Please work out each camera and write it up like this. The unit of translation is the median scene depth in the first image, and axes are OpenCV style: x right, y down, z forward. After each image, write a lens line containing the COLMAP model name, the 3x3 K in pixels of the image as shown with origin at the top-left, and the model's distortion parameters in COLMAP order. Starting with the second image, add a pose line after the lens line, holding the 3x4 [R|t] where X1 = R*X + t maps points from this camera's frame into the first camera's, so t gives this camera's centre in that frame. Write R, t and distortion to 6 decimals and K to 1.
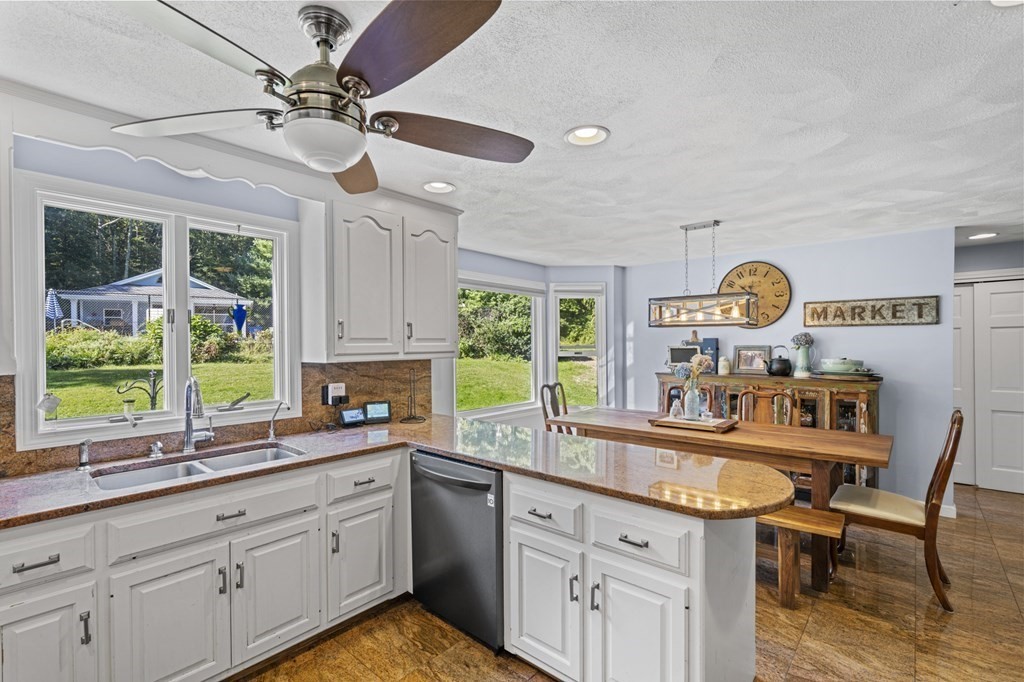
lens RADIAL K [[457.2, 0, 520.6], [0, 457.2, 347.3], [0, 0, 1]] dist [-0.003168, -0.000301]
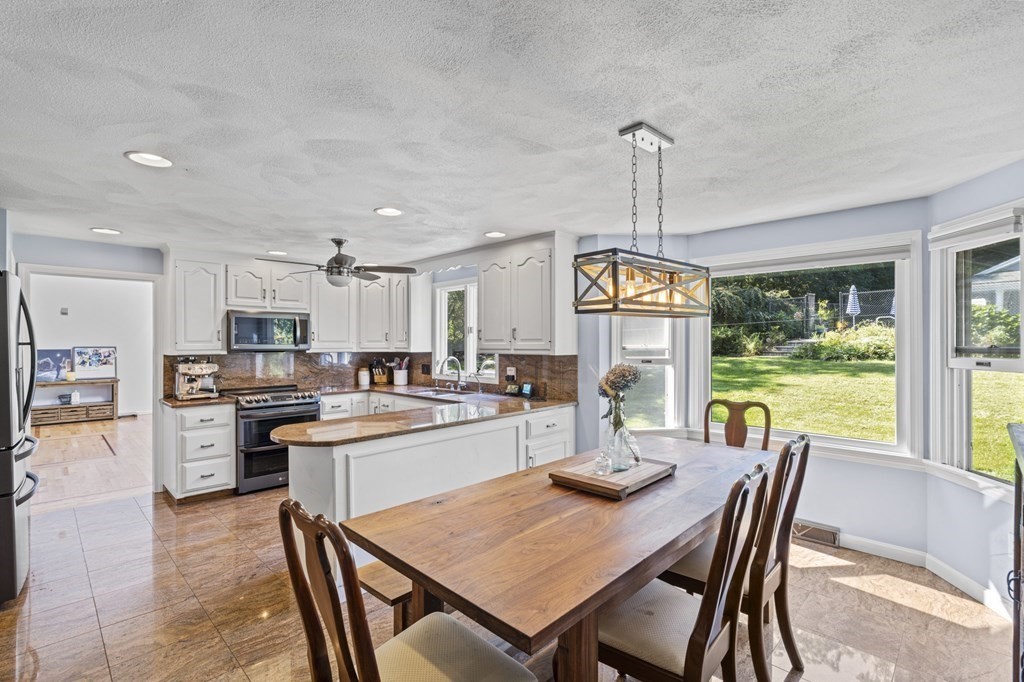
lens RADIAL K [[469.6, 0, 507.7], [0, 469.6, 340.4], [0, 0, 1]] dist [-0.002965, -0.000029]
pose [[-0.066282, 0.001710, -0.997799, 0.849065], [-0.004092, 0.999990, 0.001985, -0.013143], [0.997793, 0.004215, -0.066274, 0.742495]]
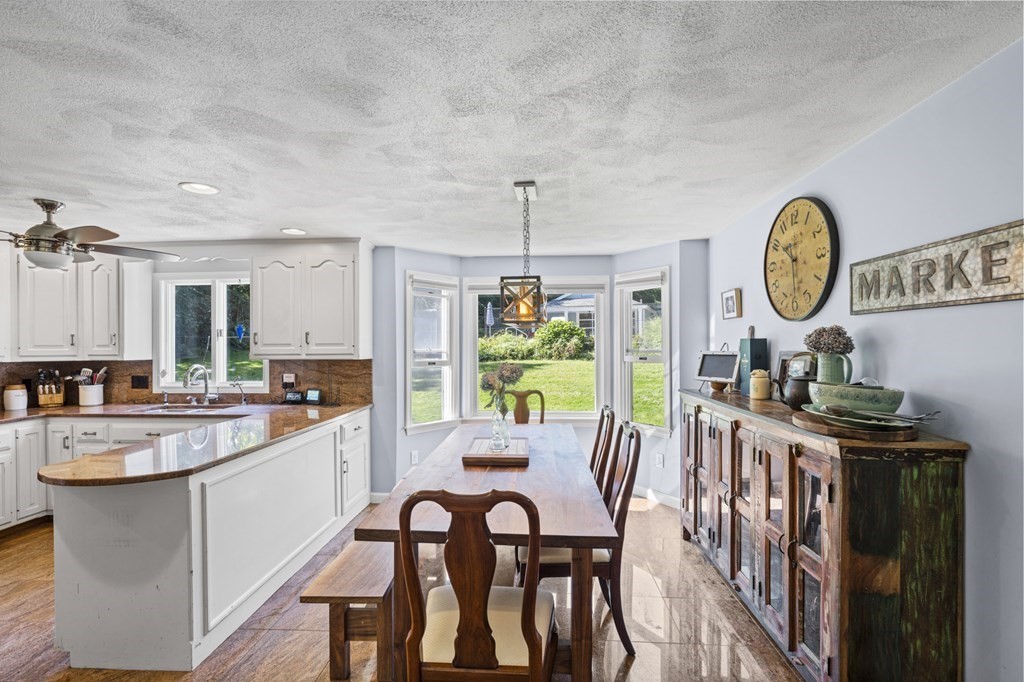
lens RADIAL K [[463.9, 0, 512.0], [0, 463.9, 341.0], [0, 0, 1]] dist [-0.003009, 0.000071]
pose [[0.606513, -0.005853, -0.795052, 0.847380], [-0.004381, 0.999933, -0.010703, -0.010592], [0.795061, 0.009974, 0.606447, 0.445812]]
